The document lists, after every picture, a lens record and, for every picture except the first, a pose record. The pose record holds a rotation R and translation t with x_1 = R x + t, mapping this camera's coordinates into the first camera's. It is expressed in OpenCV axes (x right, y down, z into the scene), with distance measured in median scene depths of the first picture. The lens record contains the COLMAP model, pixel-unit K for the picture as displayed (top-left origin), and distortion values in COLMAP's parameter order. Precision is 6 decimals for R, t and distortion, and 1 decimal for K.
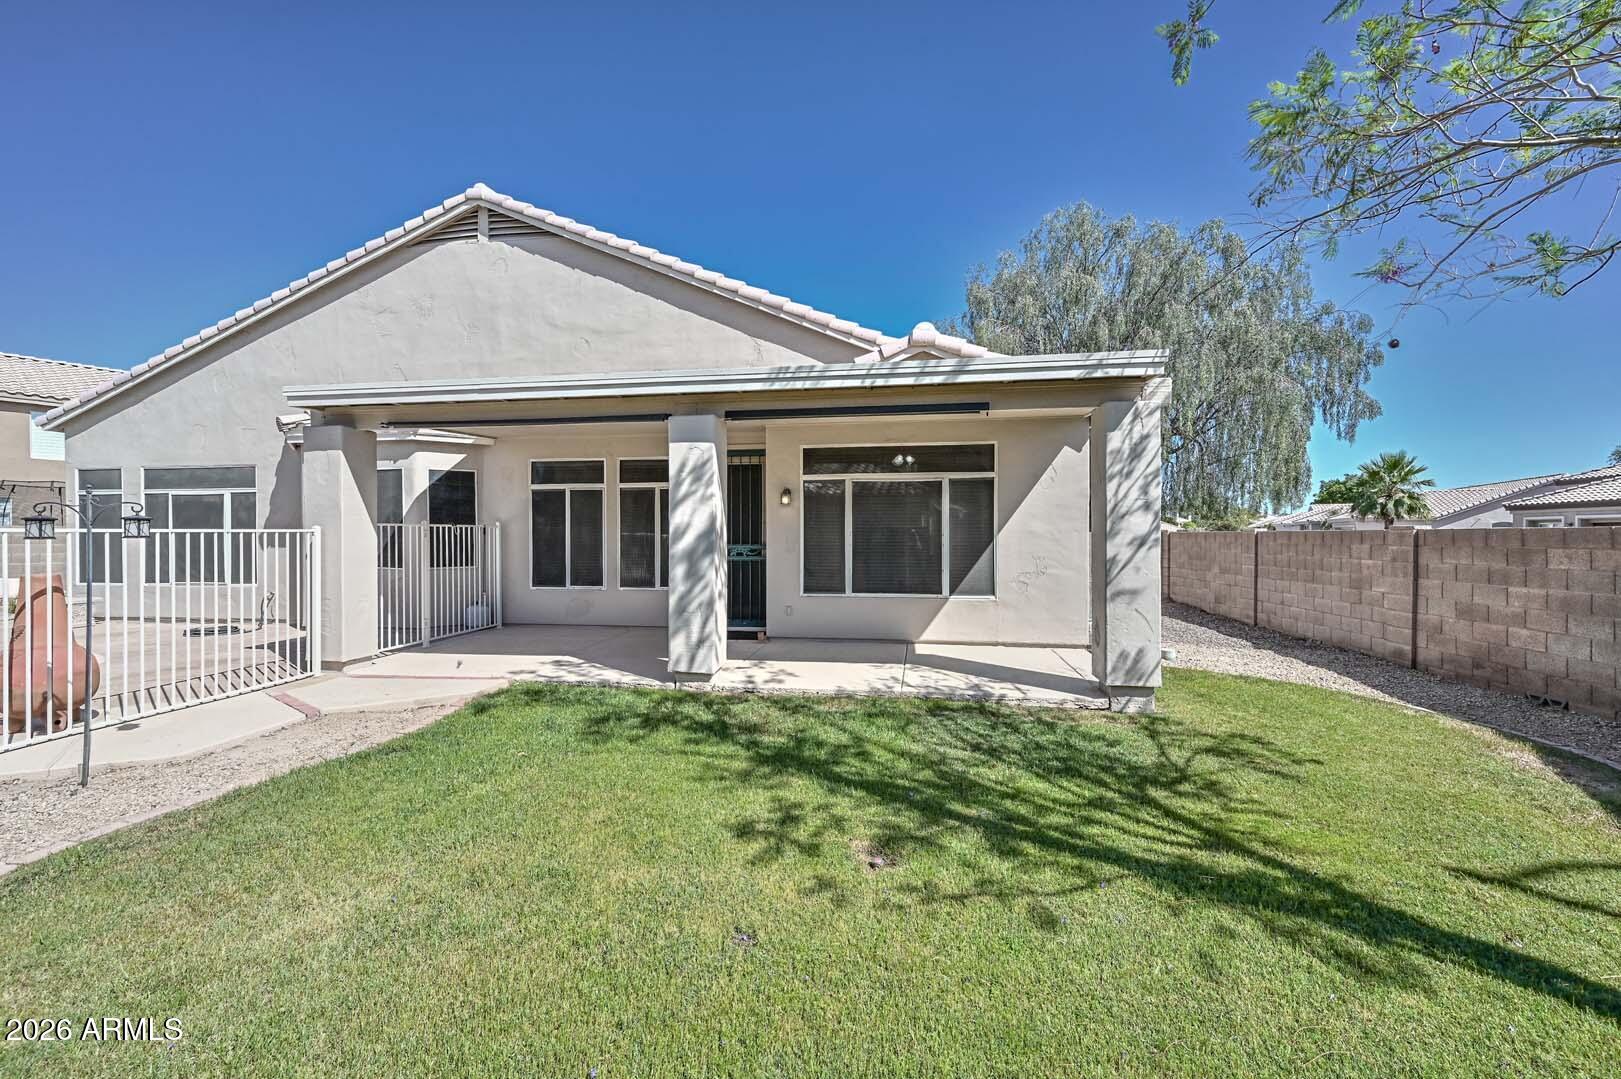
lens RADIAL K [[659.5, 0, 794.8], [0, 659.5, 540.5], [0, 0, 1]] dist [0.018742, 0.000270]
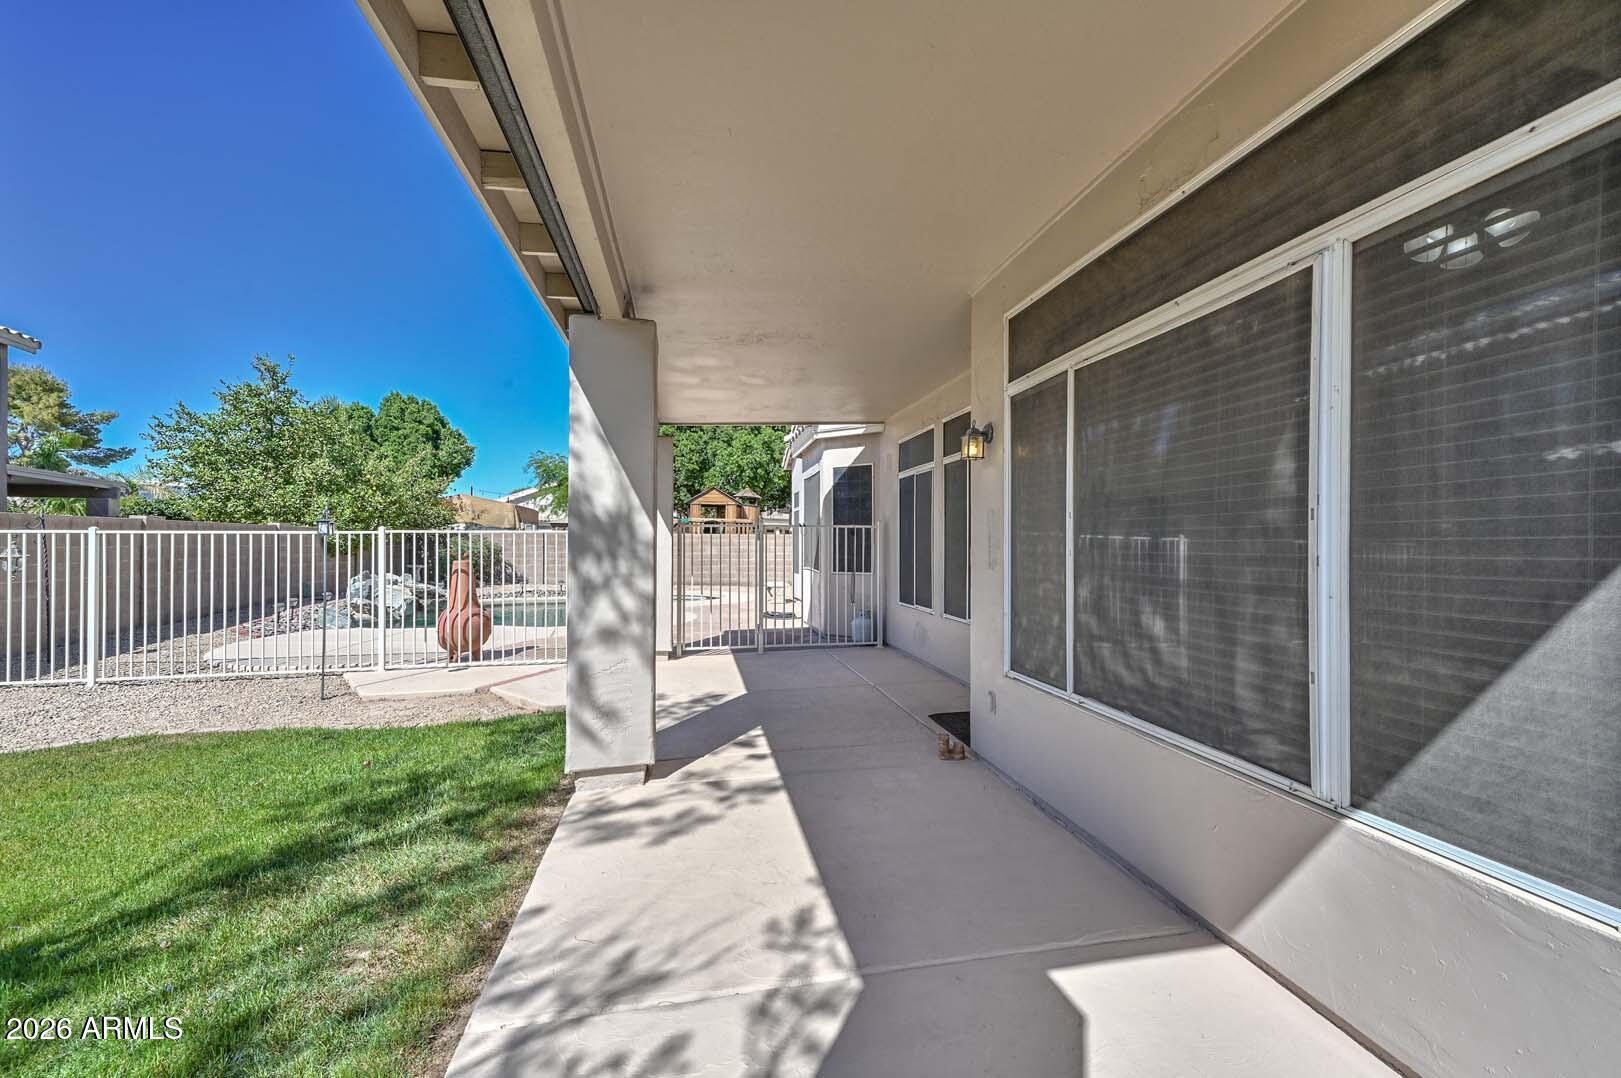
lens RADIAL K [[649.2, 0, 821.4], [0, 649.2, 548.0], [0, 0, 1]] dist [0.013187, 0.000622]
pose [[0.363789, 0.009405, -0.931434, 0.370401], [-0.008307, 0.999942, 0.006852, 0.001846], [0.931444, 0.005245, 0.363846, 0.775284]]
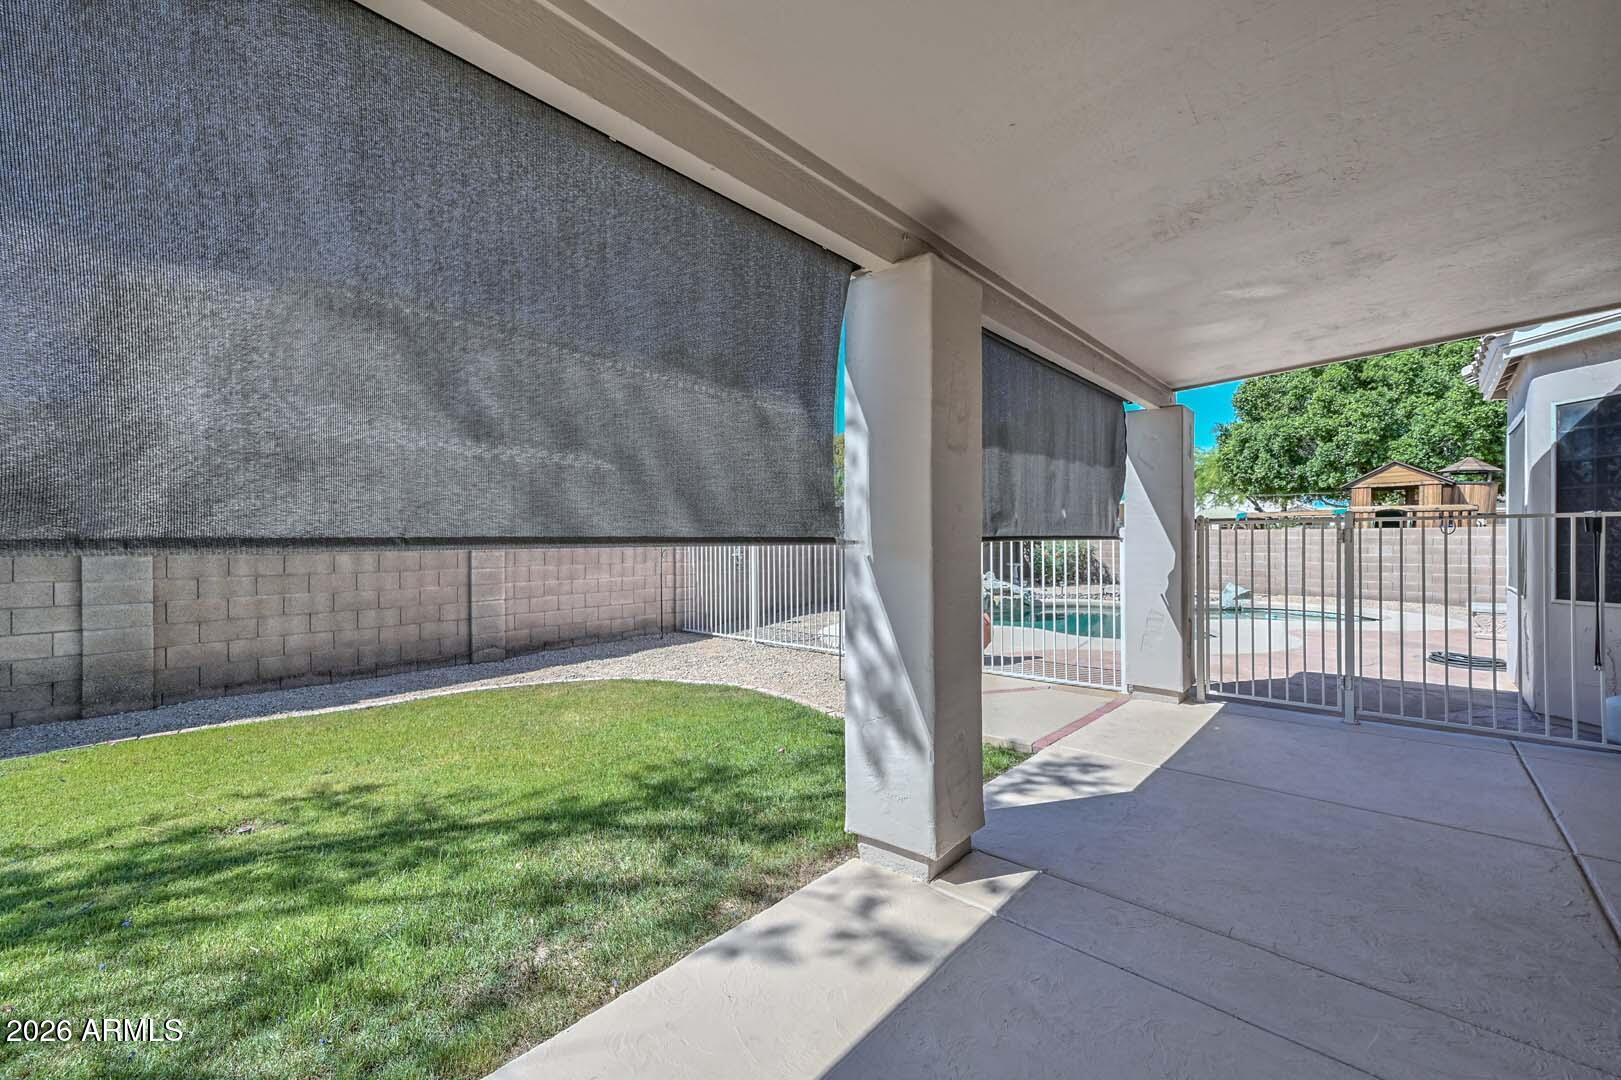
lens RADIAL K [[656.2, 0, 791.7], [0, 656.2, 538.2], [0, 0, 1]] dist [0.008089, 0.000244]
pose [[-0.540352, 0.000030, -0.841439, 0.224310], [0.001518, 0.999998, -0.000939, -0.009346], [0.841438, -0.001785, -0.540351, 0.995429]]
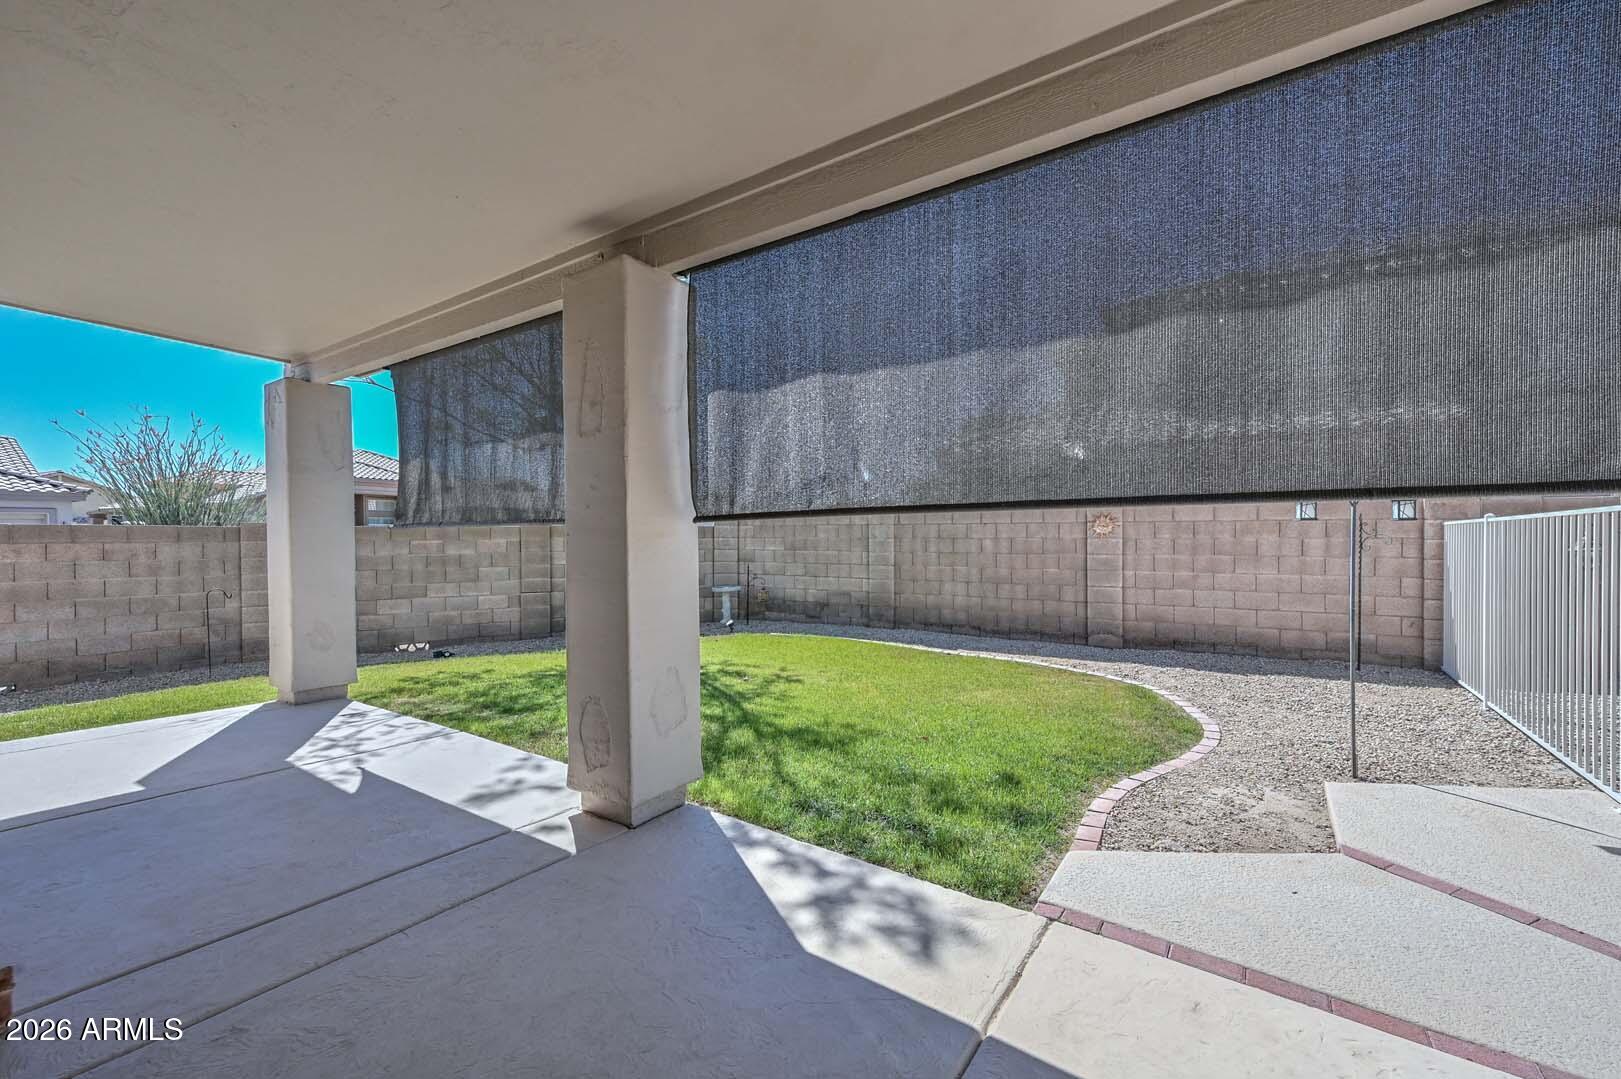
lens RADIAL K [[659.5, 0, 811.0], [0, 659.5, 542.9], [0, 0, 1]] dist [0.018742, 0.000270]
pose [[-0.906201, -0.000475, 0.422848, -0.399090], [0.005065, 0.999915, 0.011977, 0.003070], [-0.422818, 0.012996, -0.906122, 1.173359]]
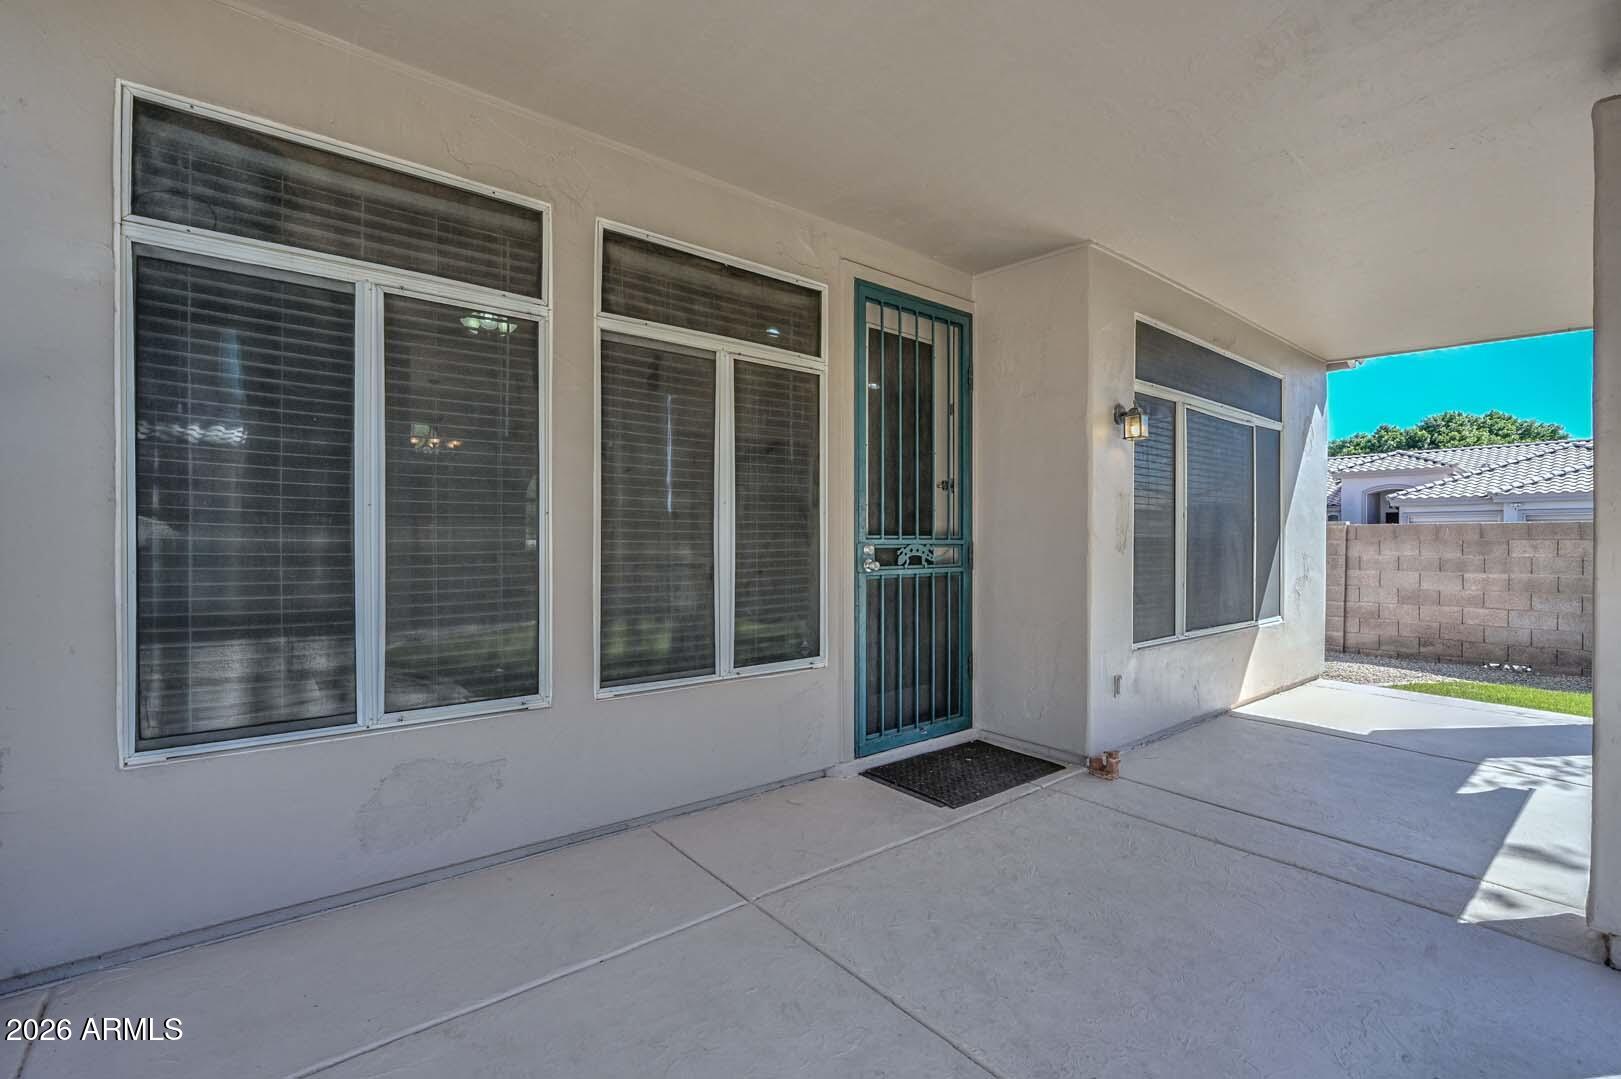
lens RADIAL K [[717.9, 0, 821.8], [0, 717.9, 542.0], [0, 0, 1]] dist [-0.002982, -0.000010]
pose [[0.651887, -0.000078, 0.758316, -0.539187], [0.003723, 0.999988, -0.003098, 0.012335], [-0.758307, 0.004843, 0.651880, 0.920087]]
